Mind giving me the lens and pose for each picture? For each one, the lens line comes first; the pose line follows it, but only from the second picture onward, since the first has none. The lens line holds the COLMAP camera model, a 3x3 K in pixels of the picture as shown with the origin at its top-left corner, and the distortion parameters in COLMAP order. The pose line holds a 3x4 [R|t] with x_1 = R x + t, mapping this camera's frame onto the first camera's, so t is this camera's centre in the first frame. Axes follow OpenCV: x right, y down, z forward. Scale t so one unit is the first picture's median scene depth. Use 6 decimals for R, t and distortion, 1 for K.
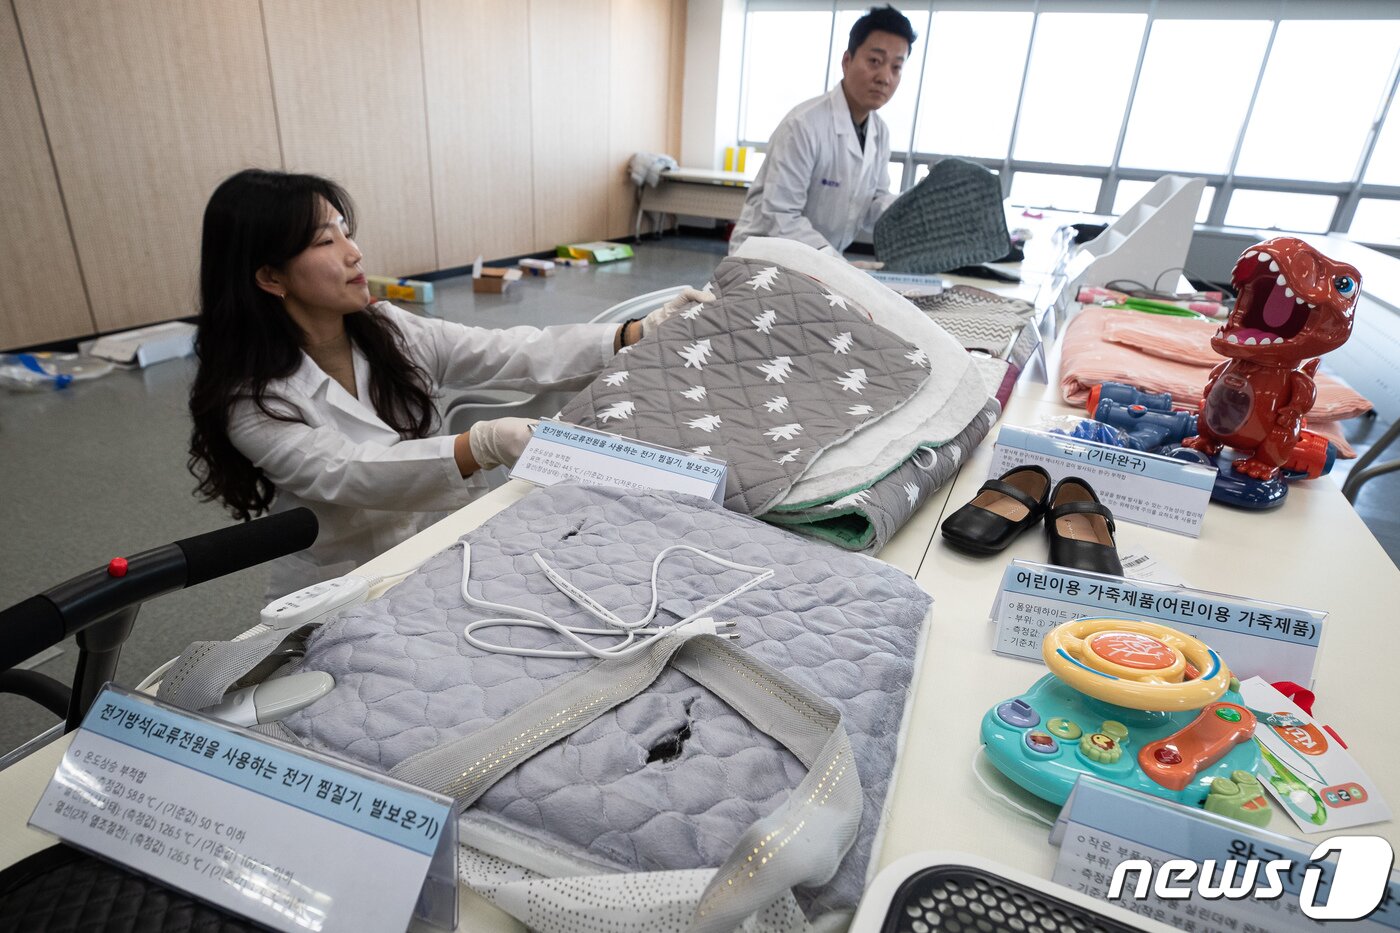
lens RADIAL K [[834.9, 0, 697.7], [0, 834.9, 463.7], [0, 0, 1]] dist [-0.016161, -0.001290]
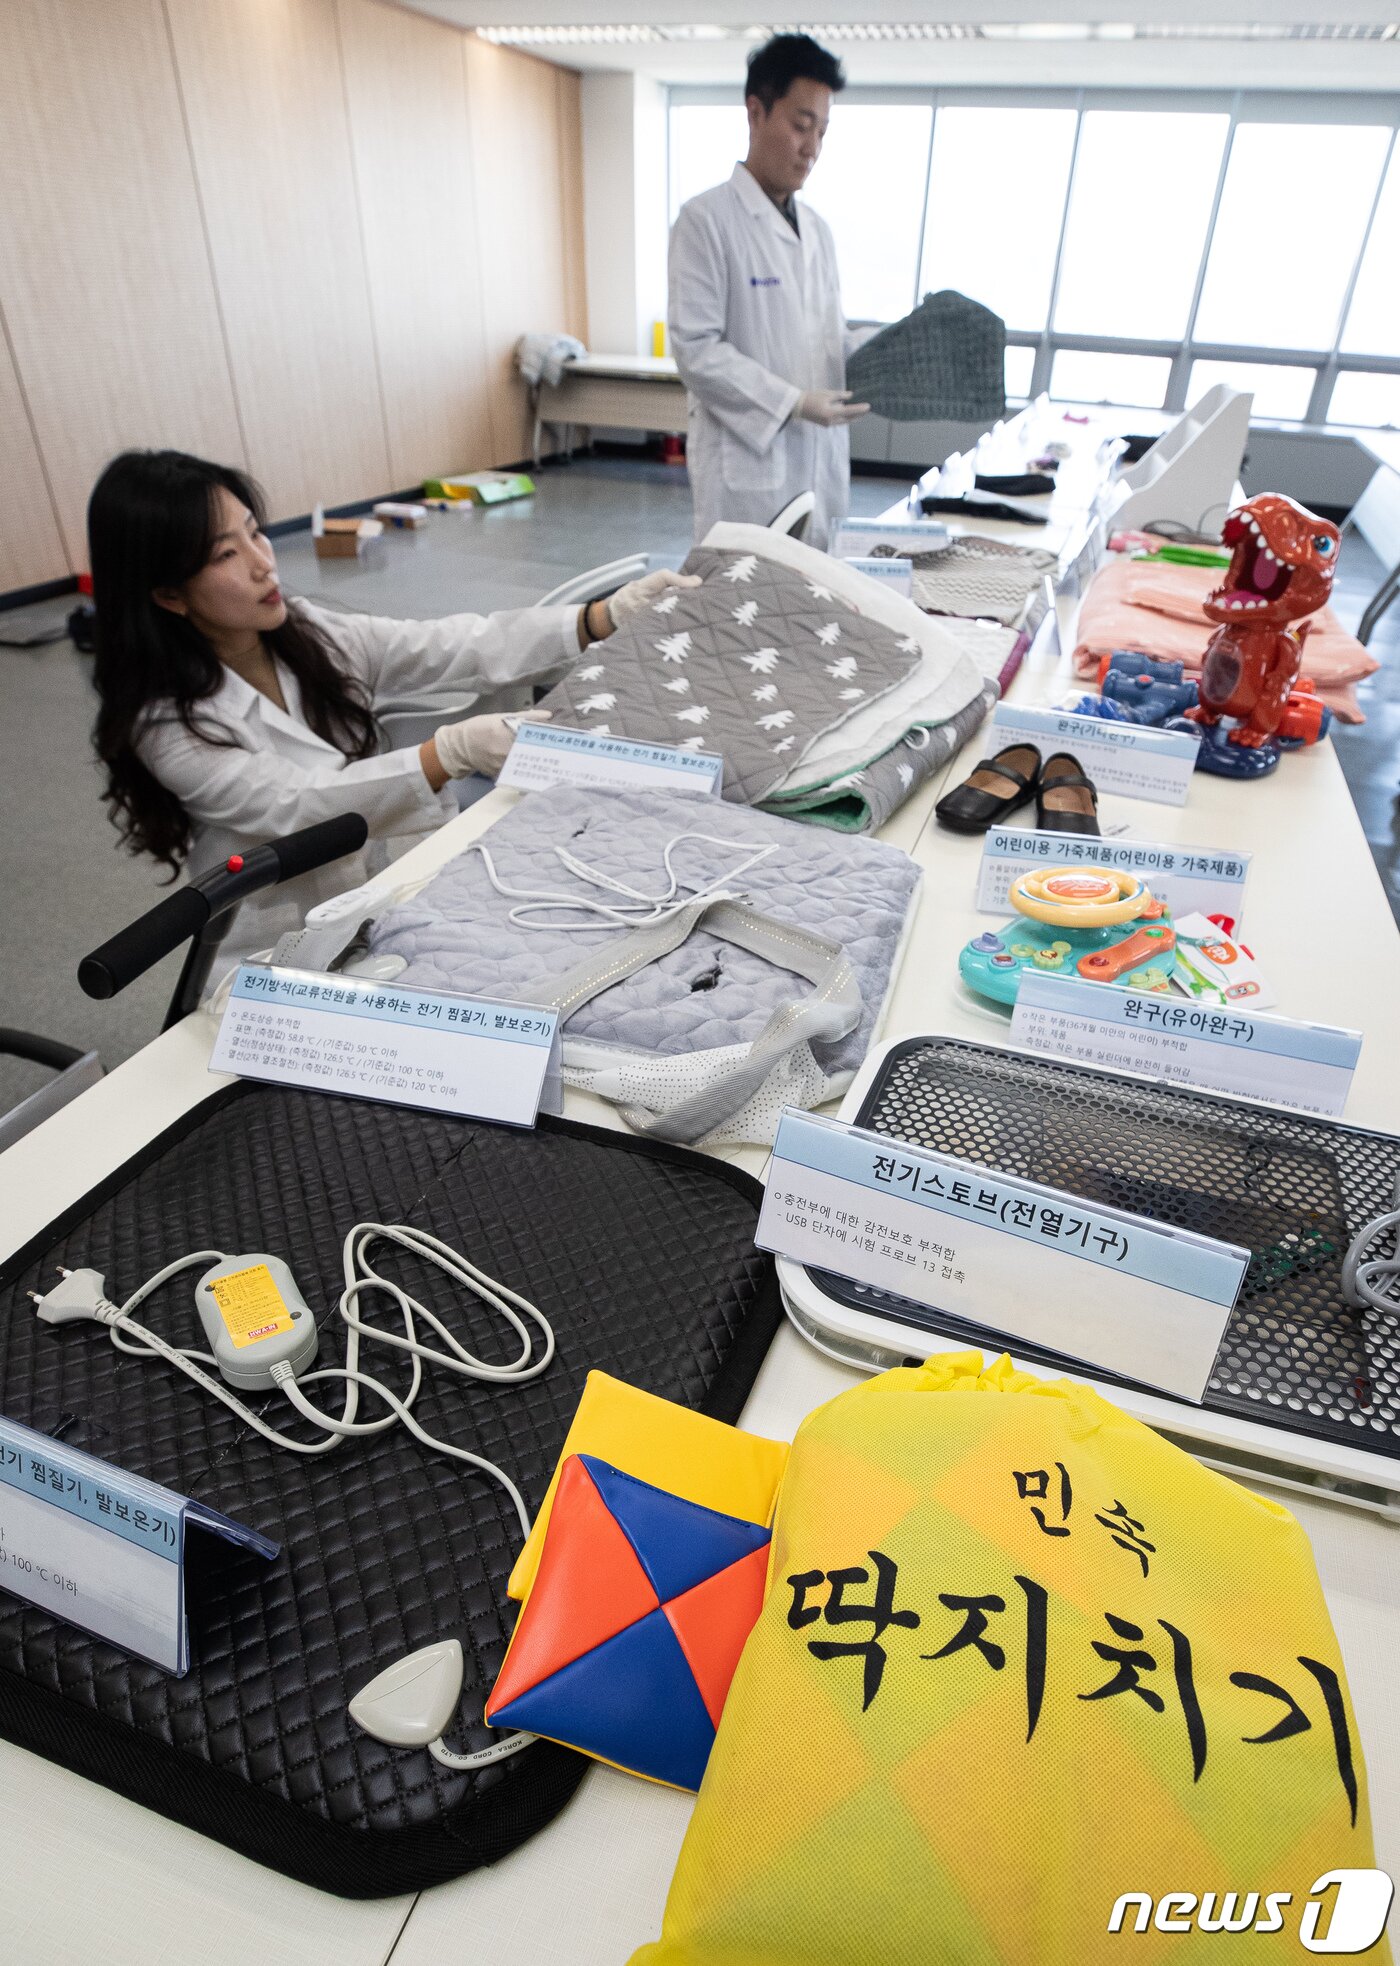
lens RADIAL K [[1108.0, 0, 777.8], [0, 1108.0, 987.9], [0, 0, 1]] dist [-0.054198, 0.026192]
pose [[0.991626, -0.078938, 0.102209, -0.053246], [0.058583, 0.980282, 0.188717, 0.024607], [-0.115091, -0.181149, 0.976698, -0.332295]]
